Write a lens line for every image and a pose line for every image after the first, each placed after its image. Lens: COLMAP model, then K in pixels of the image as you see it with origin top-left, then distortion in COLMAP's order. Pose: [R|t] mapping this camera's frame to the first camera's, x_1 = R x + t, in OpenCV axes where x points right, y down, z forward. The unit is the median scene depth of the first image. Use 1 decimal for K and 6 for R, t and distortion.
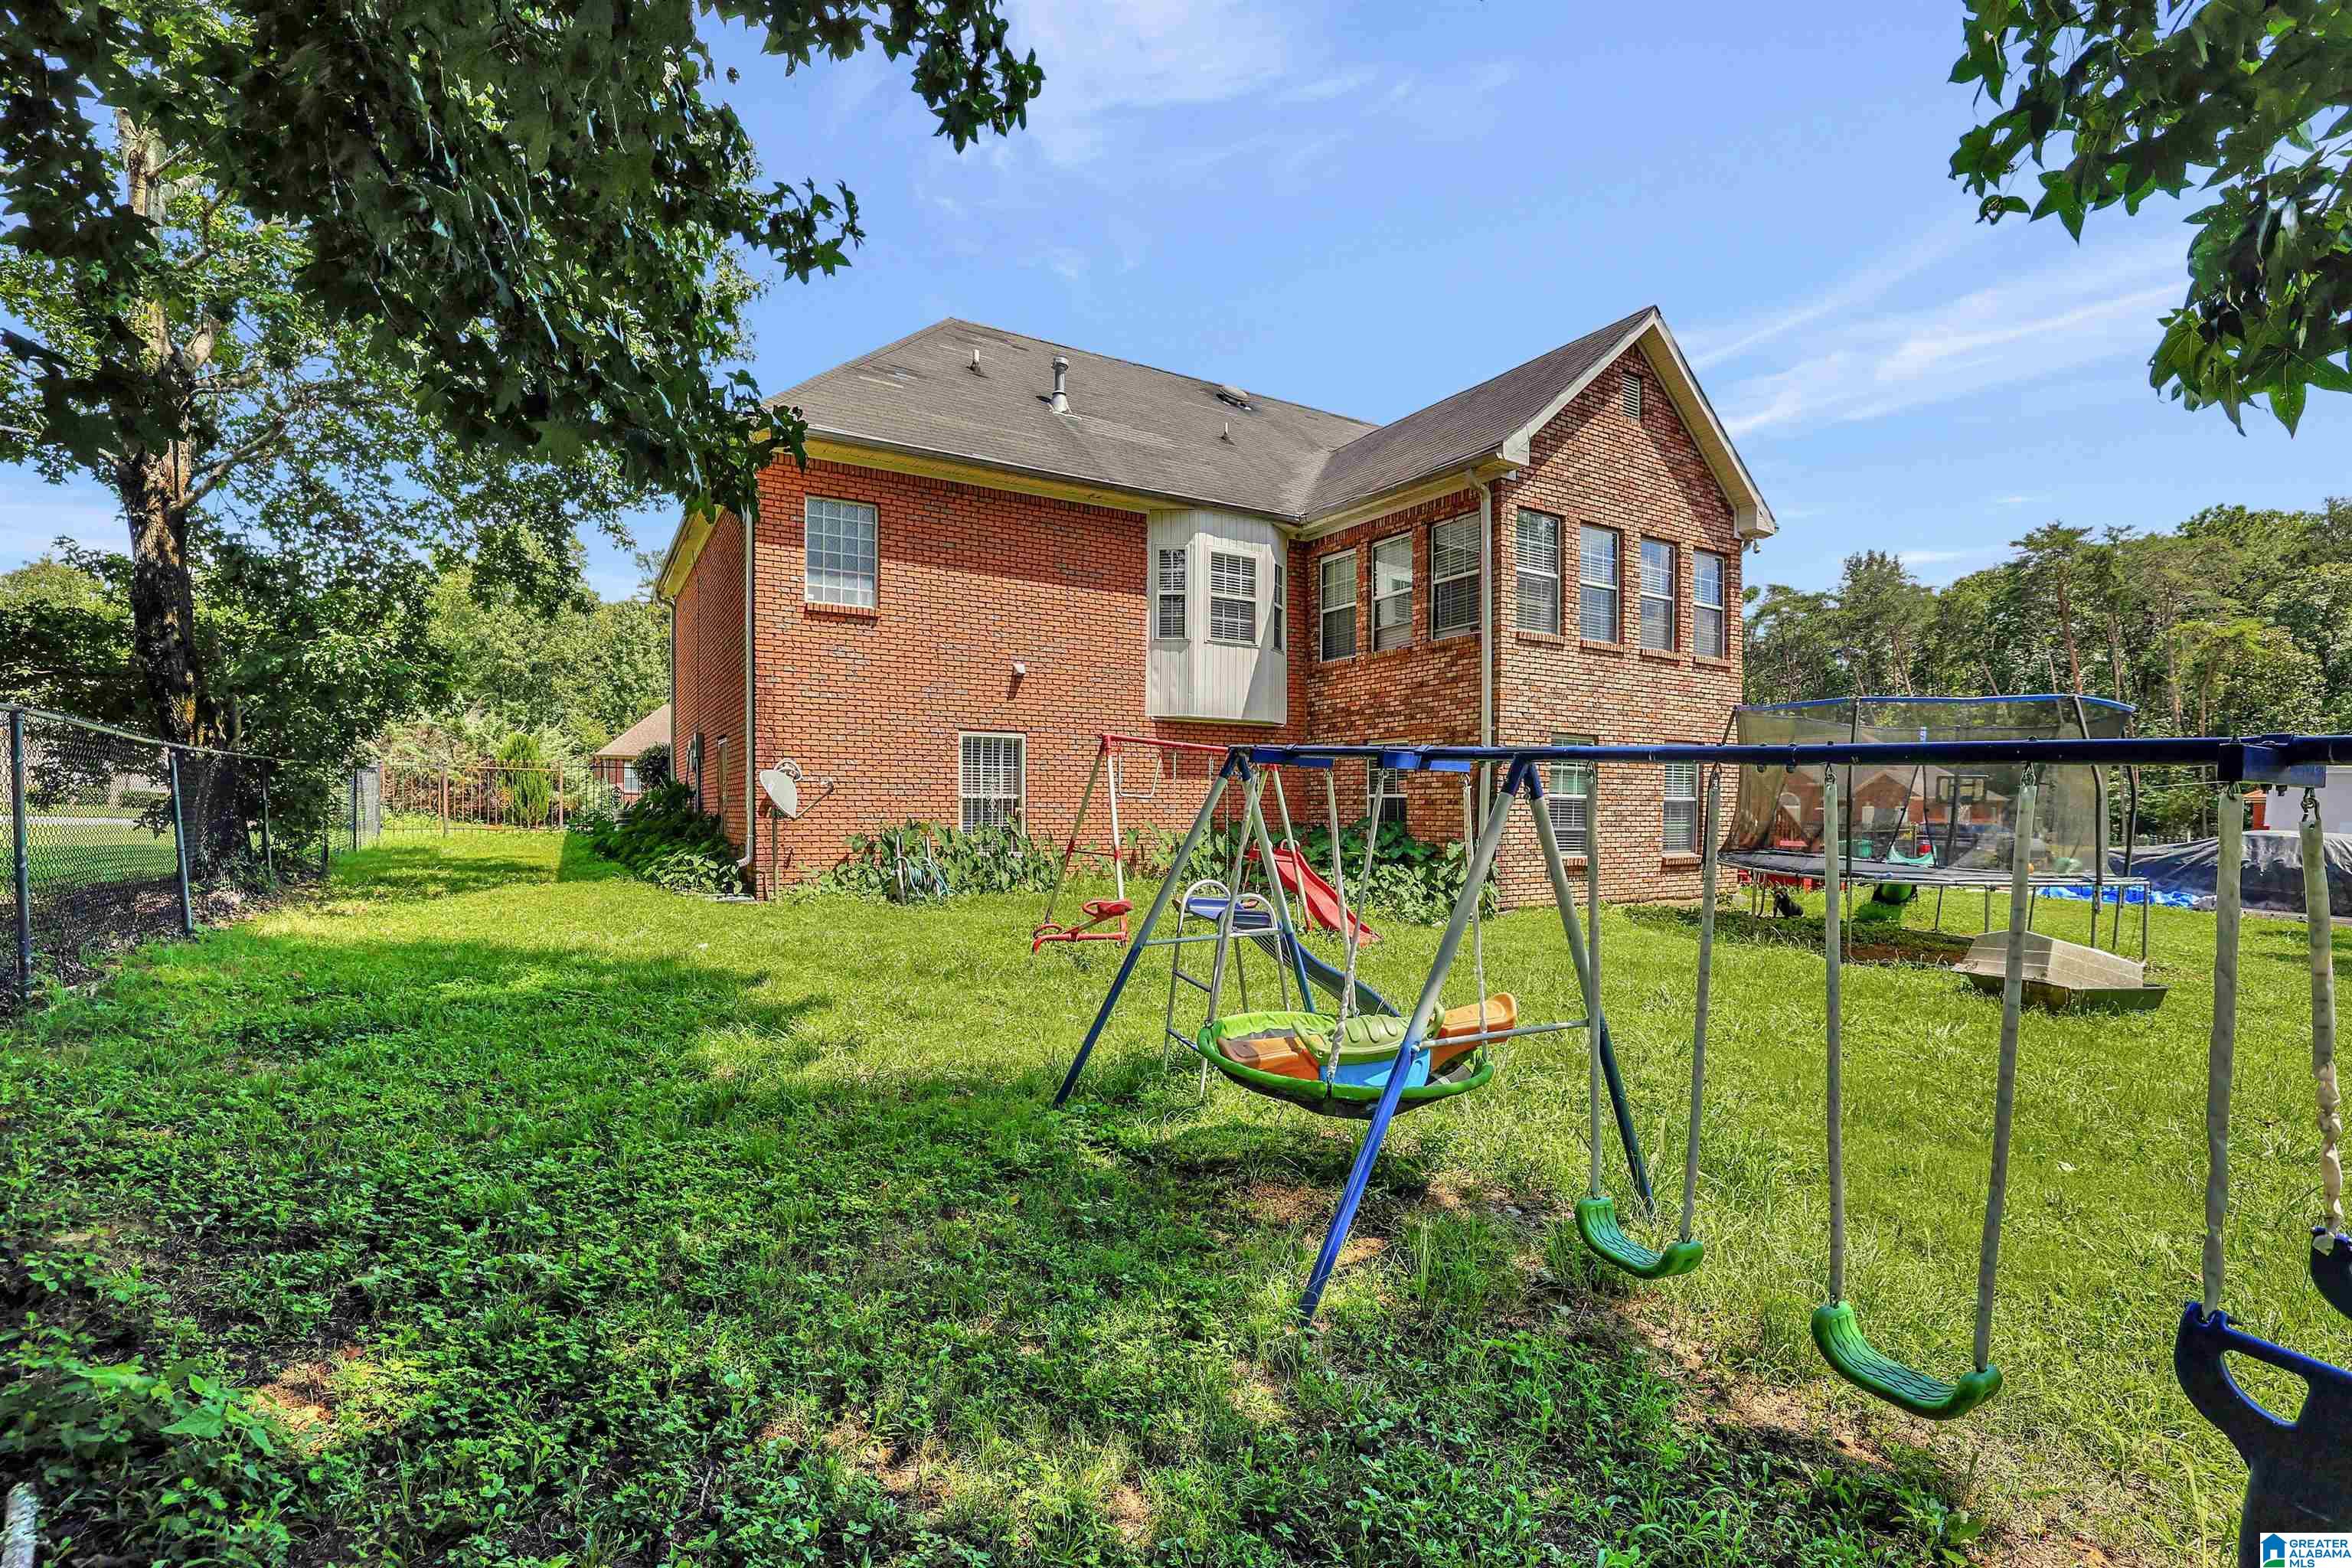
lens RADIAL K [[1035.9, 0, 1176.6], [0, 1035.9, 838.3], [0, 0, 1]] dist [-0.025448, 0.022877]
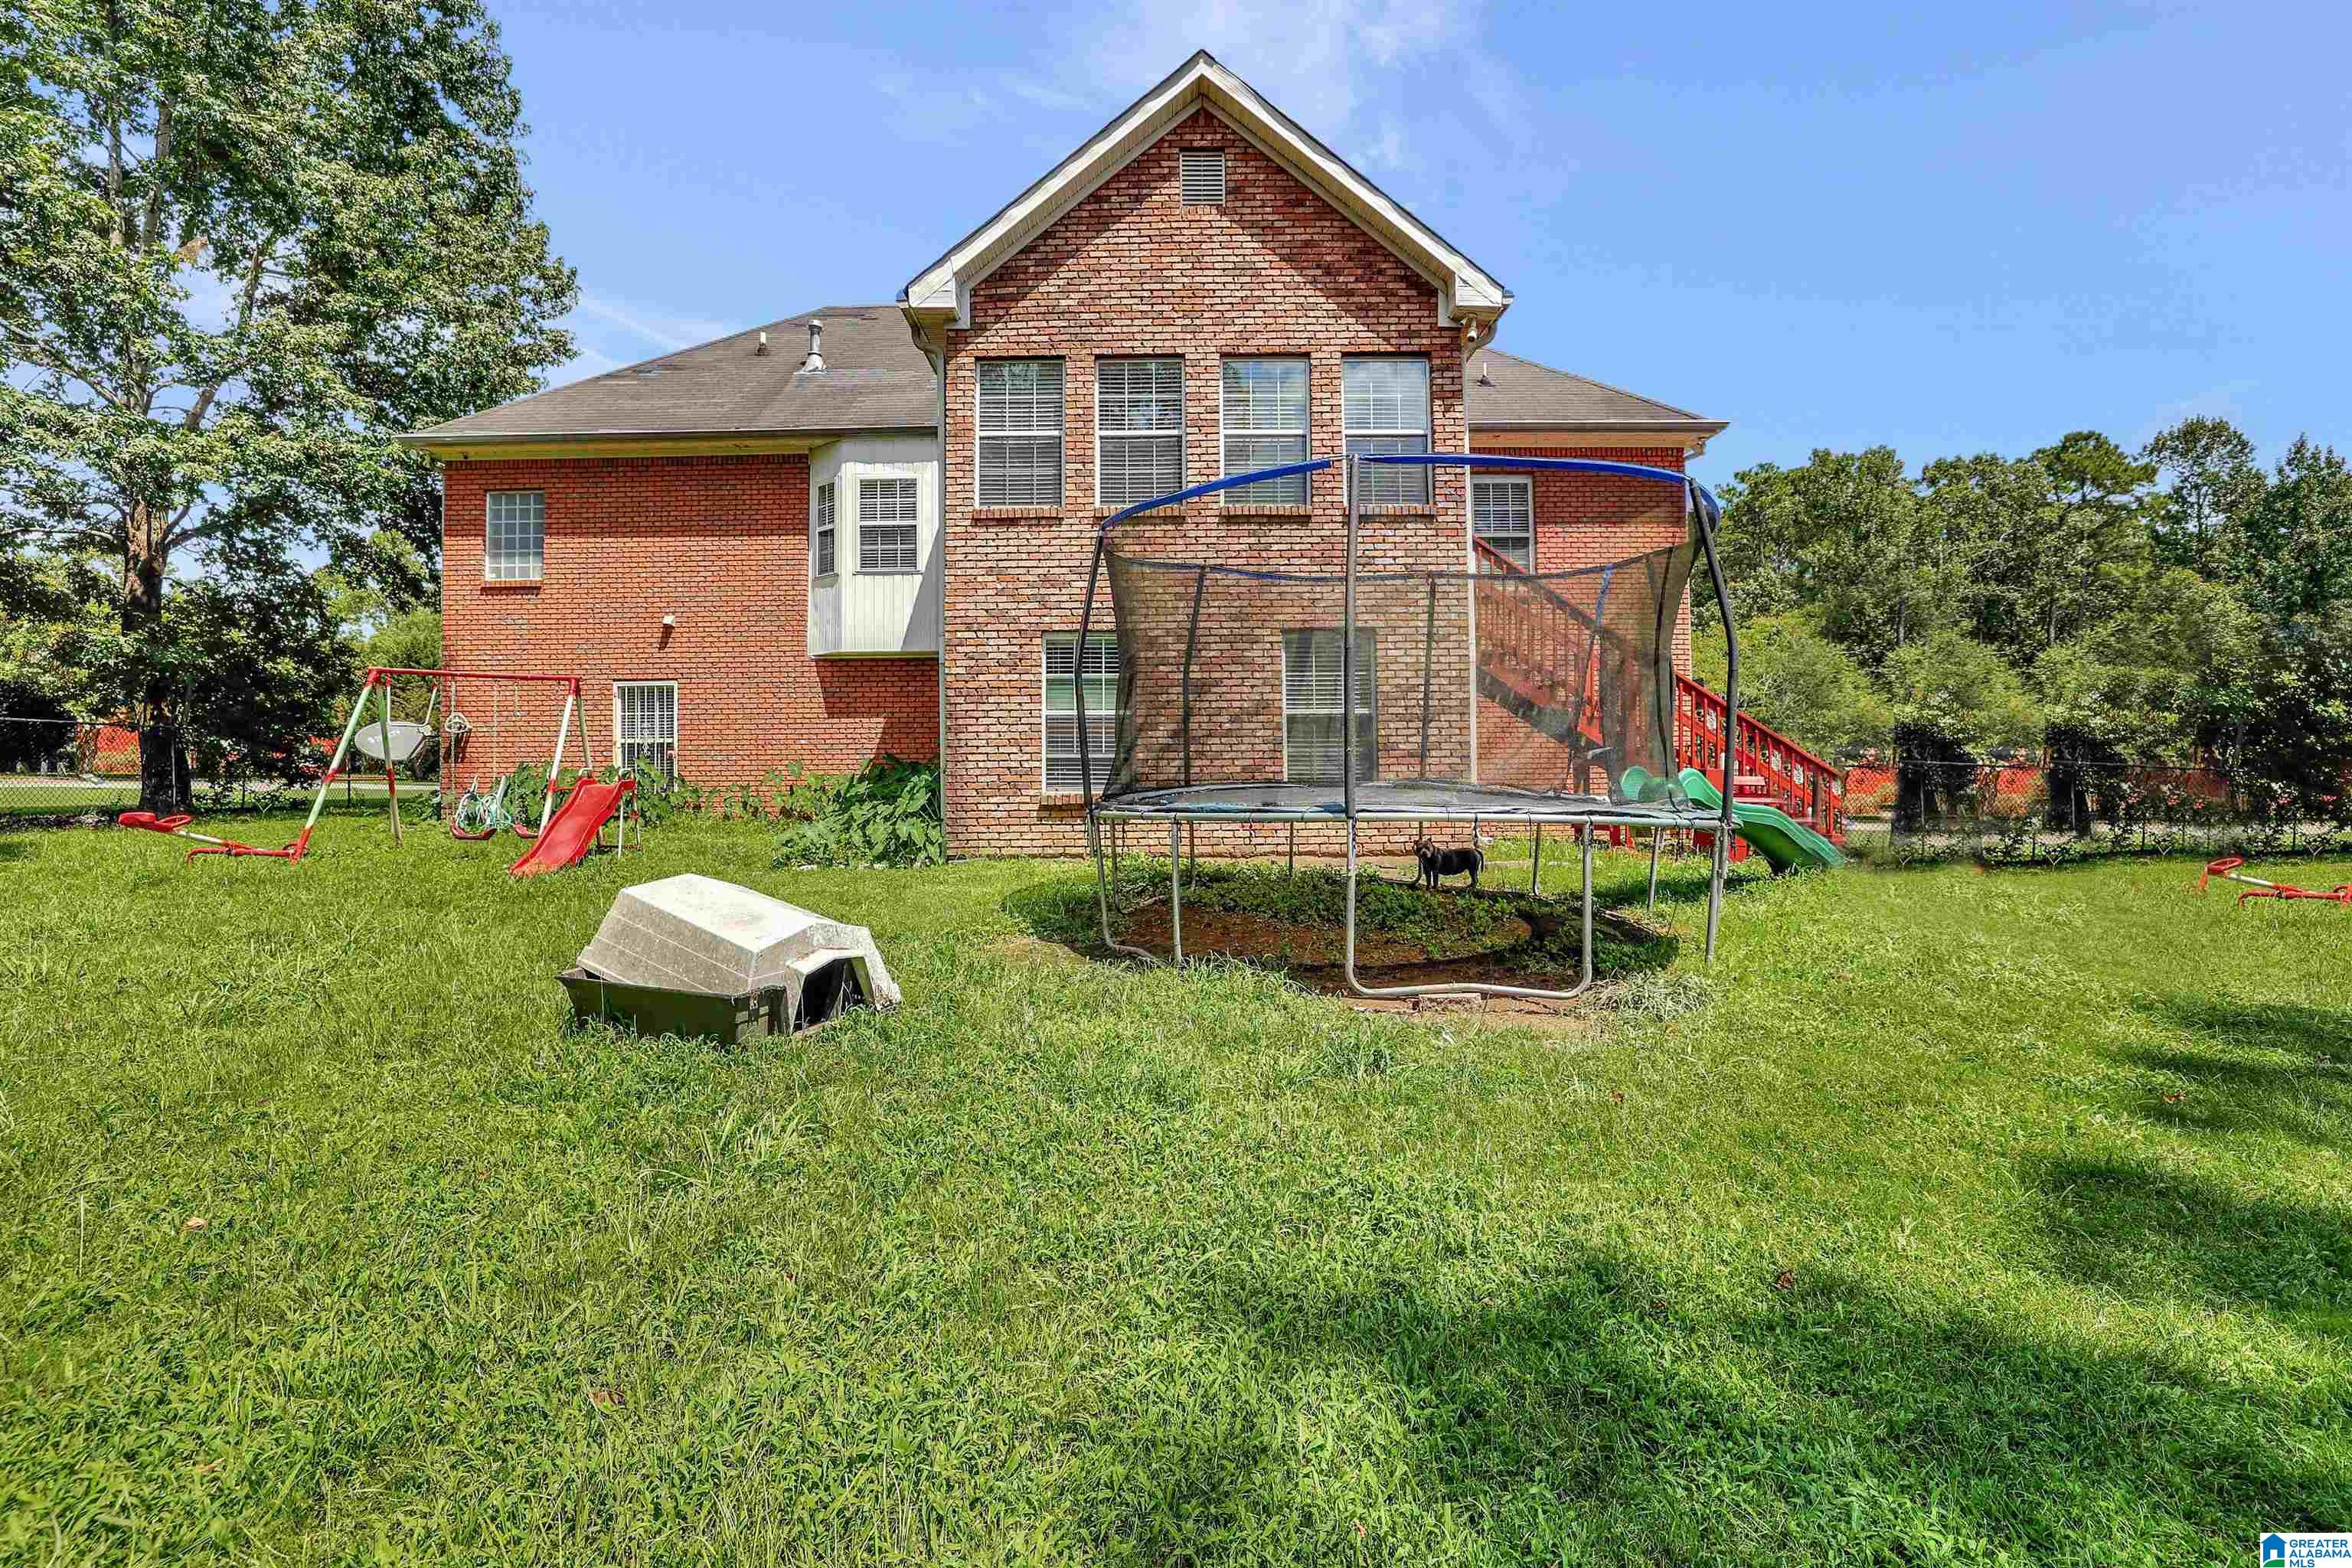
lens RADIAL K [[1030.0, 0, 1176.0], [0, 1030.0, 784.0], [0, 0, 1]] dist [-0.028982, 0.022548]
pose [[0.852528, -0.017994, -0.522372, 0.788187], [-0.000403, 0.999384, -0.035084, 0.038674], [0.522682, 0.030120, 0.851996, 0.357467]]
